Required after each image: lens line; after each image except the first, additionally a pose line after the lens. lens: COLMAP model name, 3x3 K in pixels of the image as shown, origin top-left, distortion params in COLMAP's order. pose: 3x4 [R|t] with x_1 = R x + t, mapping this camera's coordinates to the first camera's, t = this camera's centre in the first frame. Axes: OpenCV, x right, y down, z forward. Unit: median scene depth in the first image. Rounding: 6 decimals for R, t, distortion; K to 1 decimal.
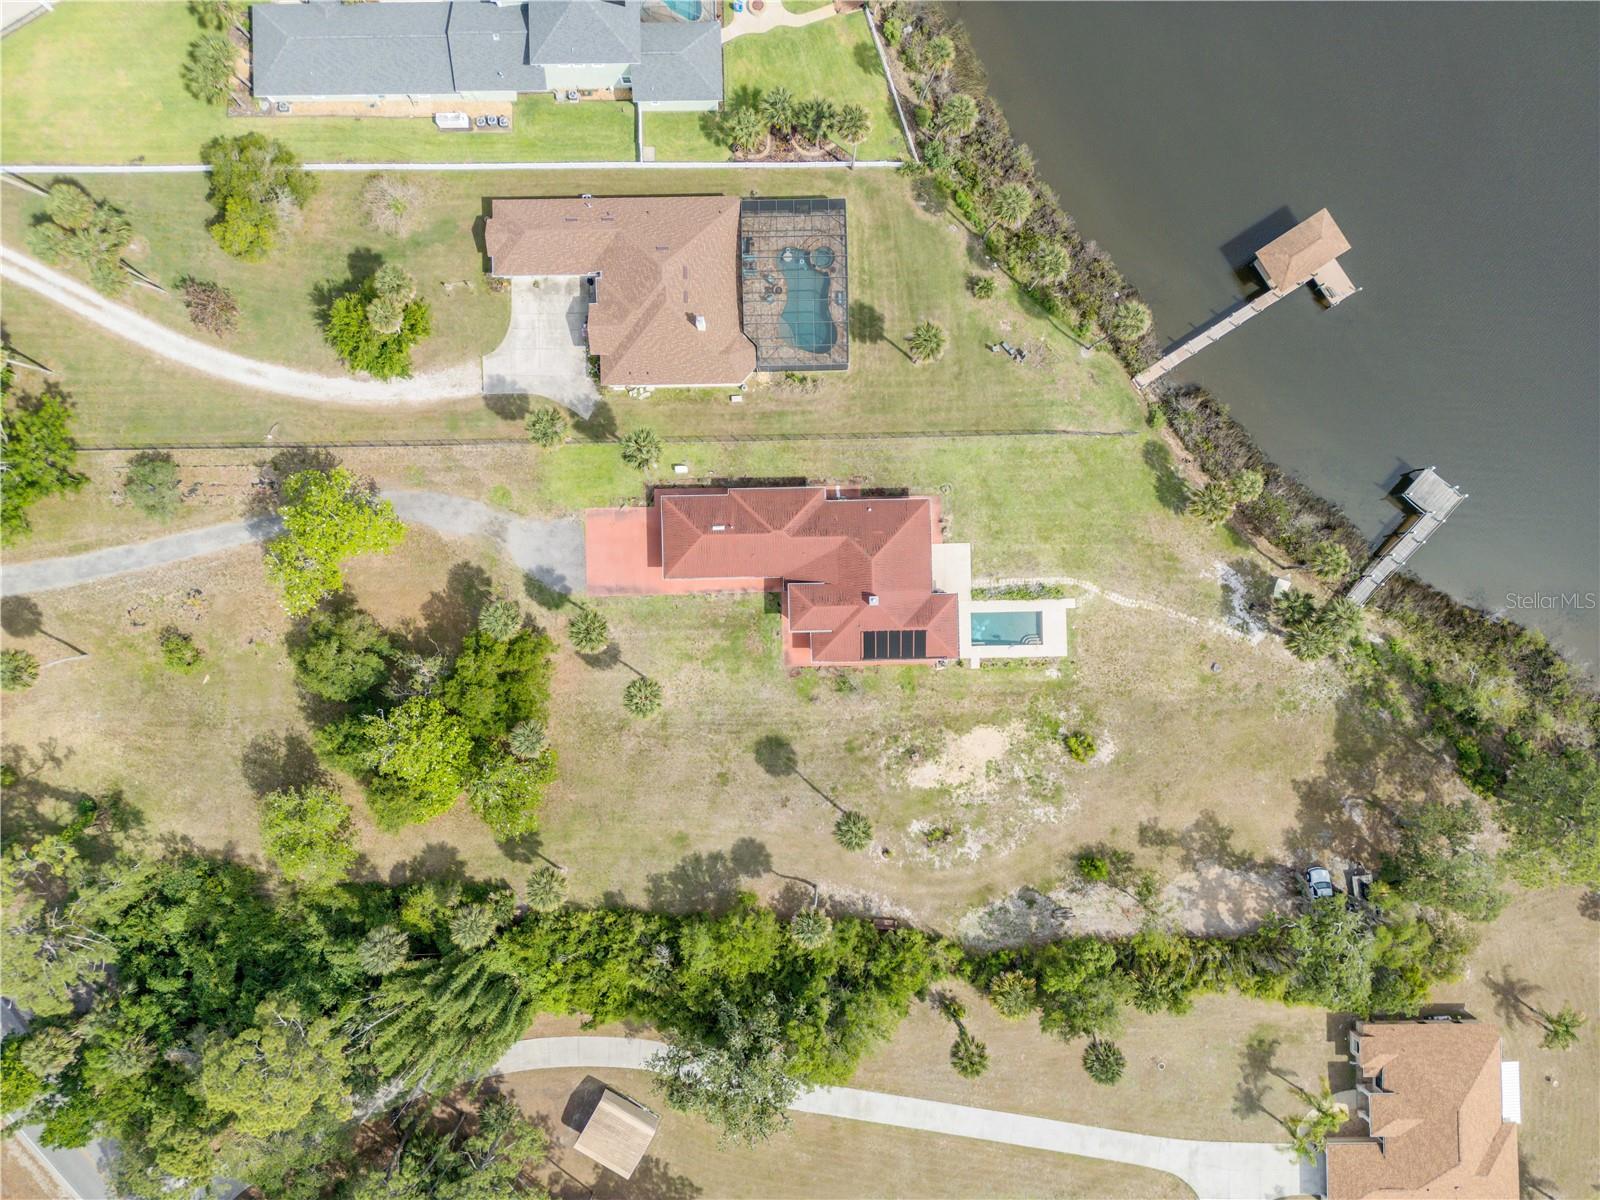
lens RADIAL K [[1121.8, 0, 800.0], [0, 1121.8, 600.0], [0, 0, 1]] dist [0.084708, -0.088283]
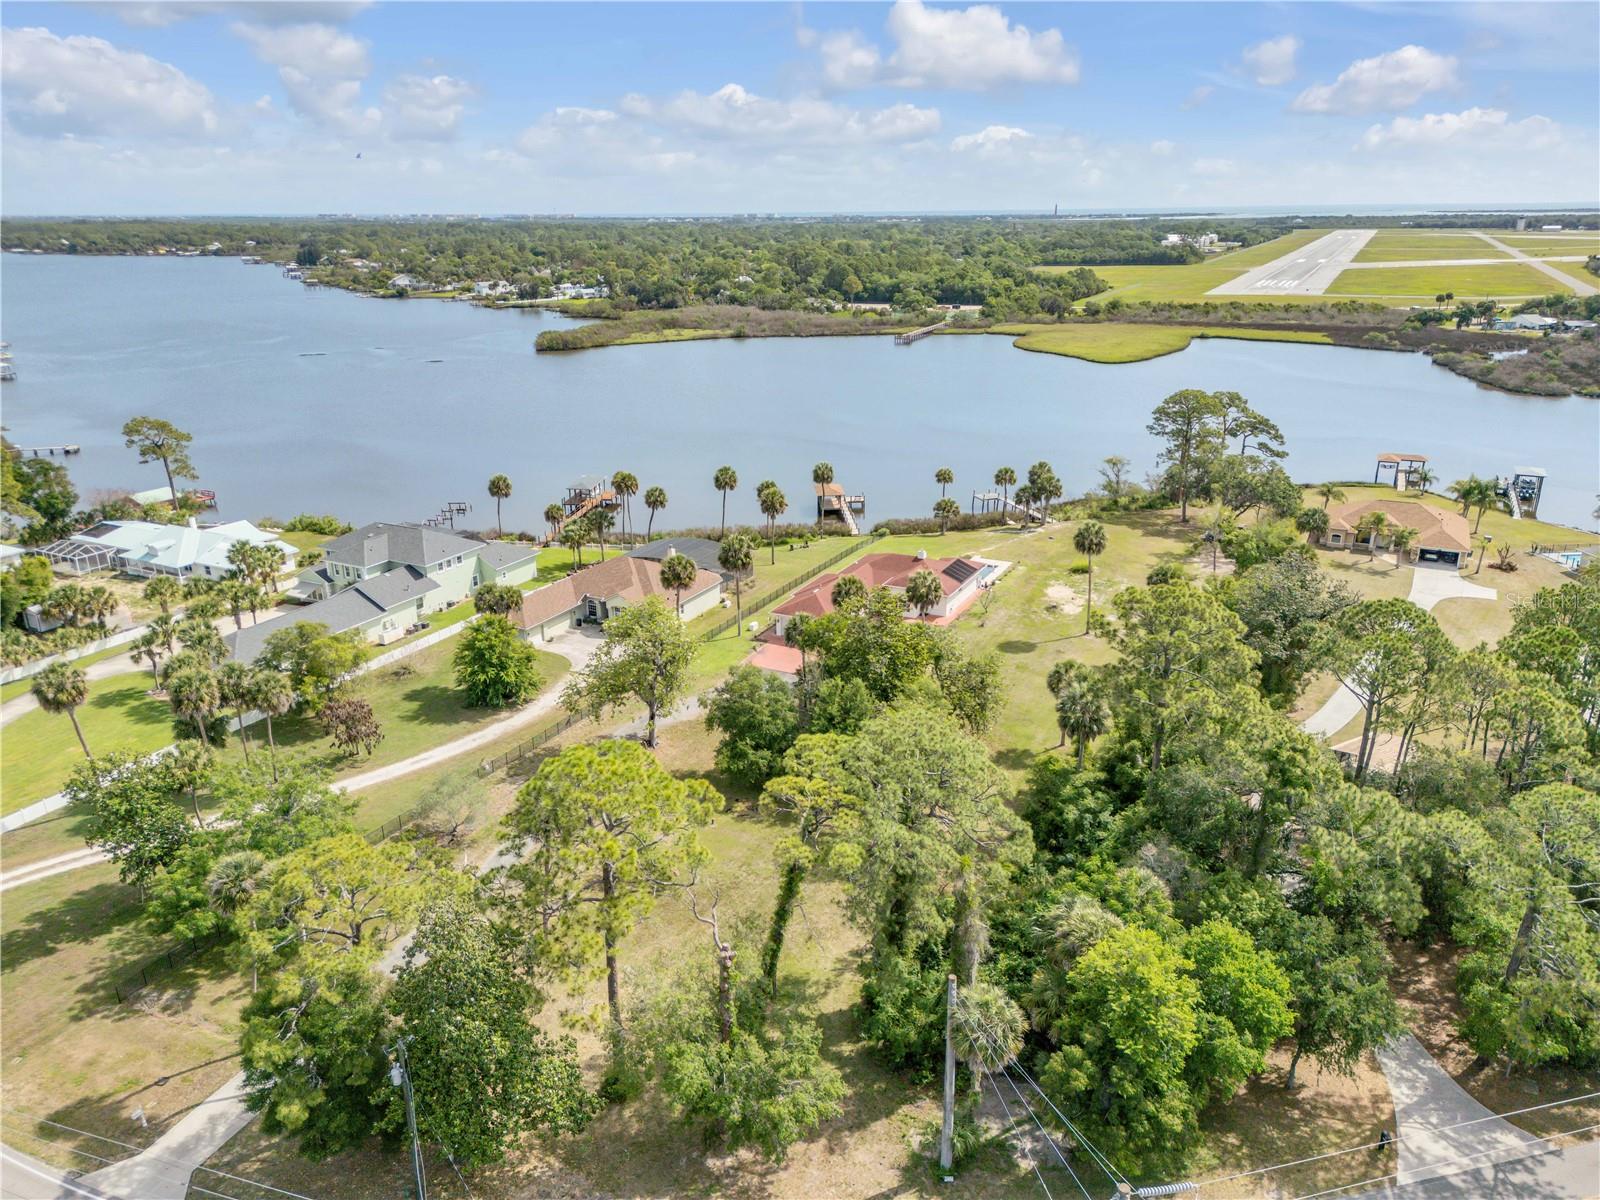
lens RADIAL K [[1121.8, 0, 800.0], [0, 1121.8, 600.0], [0, 0, 1]] dist [0.084708, -0.088283]
pose [[0.476148, -0.294206, 0.828689, -1.042280], [0.879338, 0.166645, -0.446087, 0.442829], [-0.006855, 0.941102, 0.338055, 0.578238]]
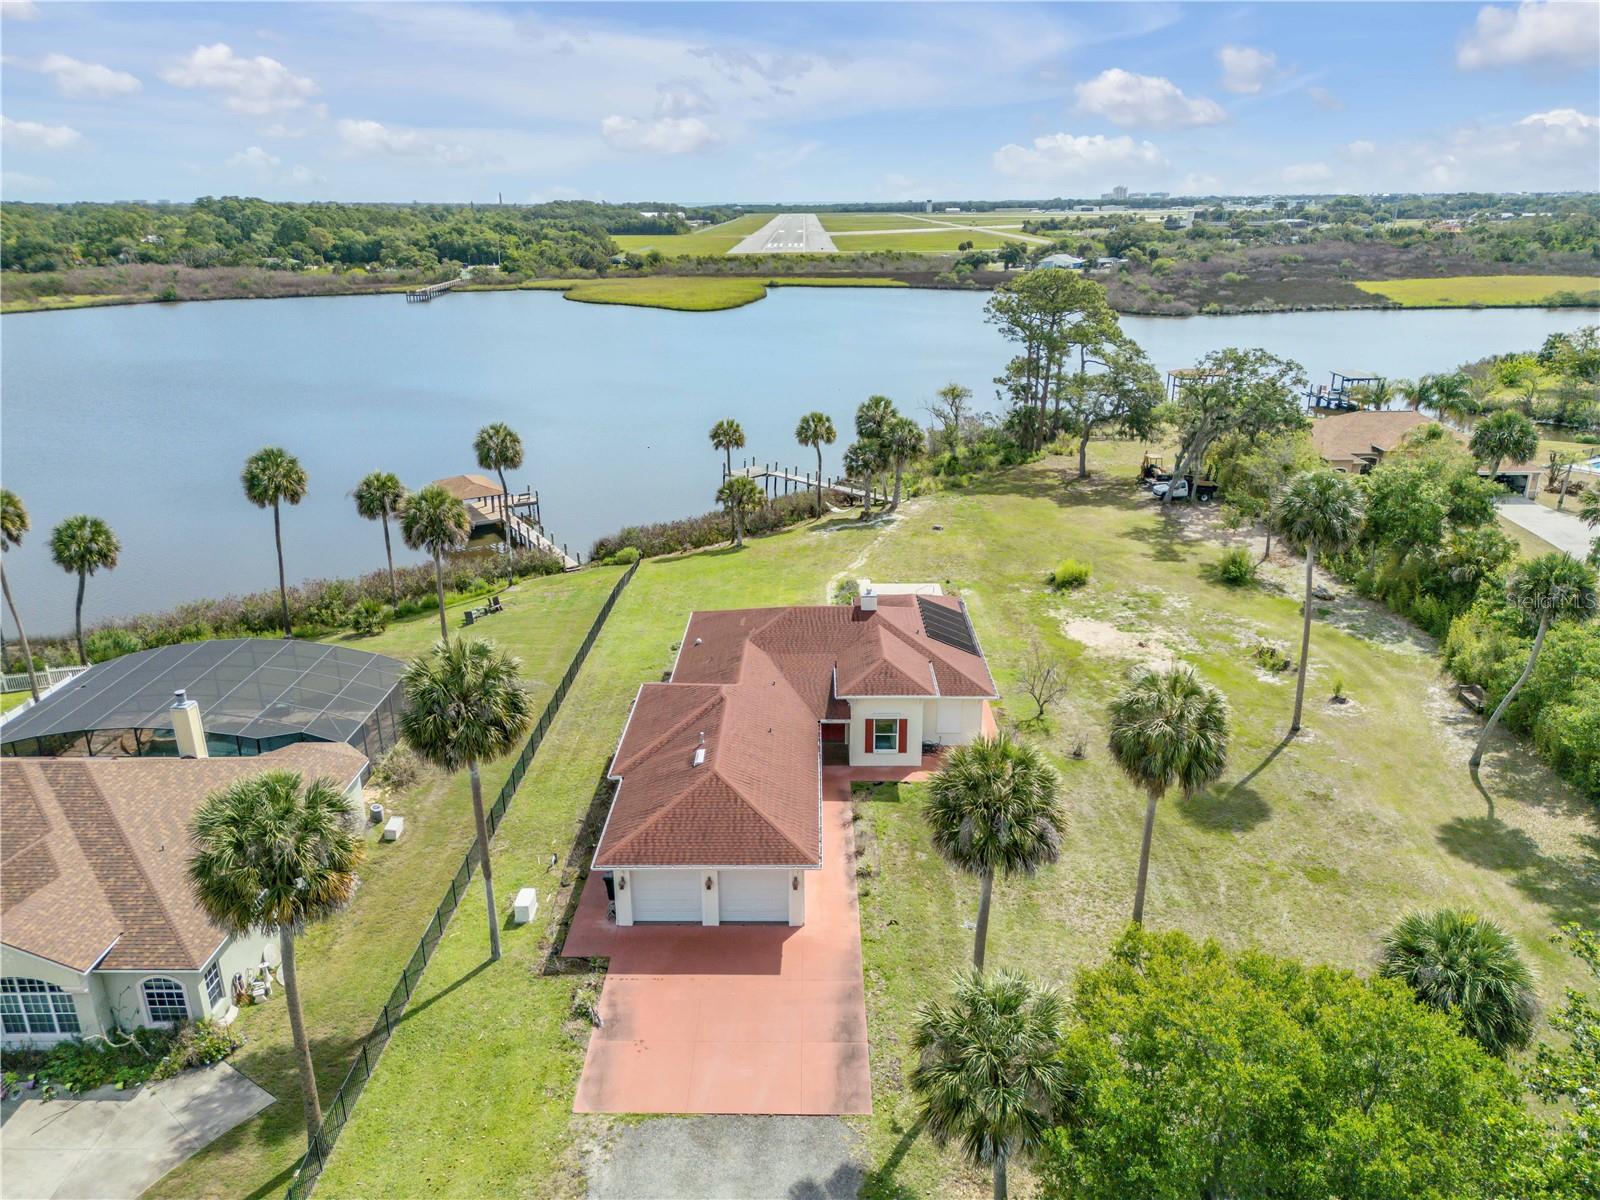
lens RADIAL K [[1121.8, 0, 800.0], [0, 1121.8, 600.0], [0, 0, 1]] dist [0.084708, -0.088283]
pose [[0.035701, -0.337046, 0.940811, -0.423283], [0.999295, 0.023022, -0.029673, -0.015914], [-0.011658, 0.941207, 0.337630, 0.774936]]
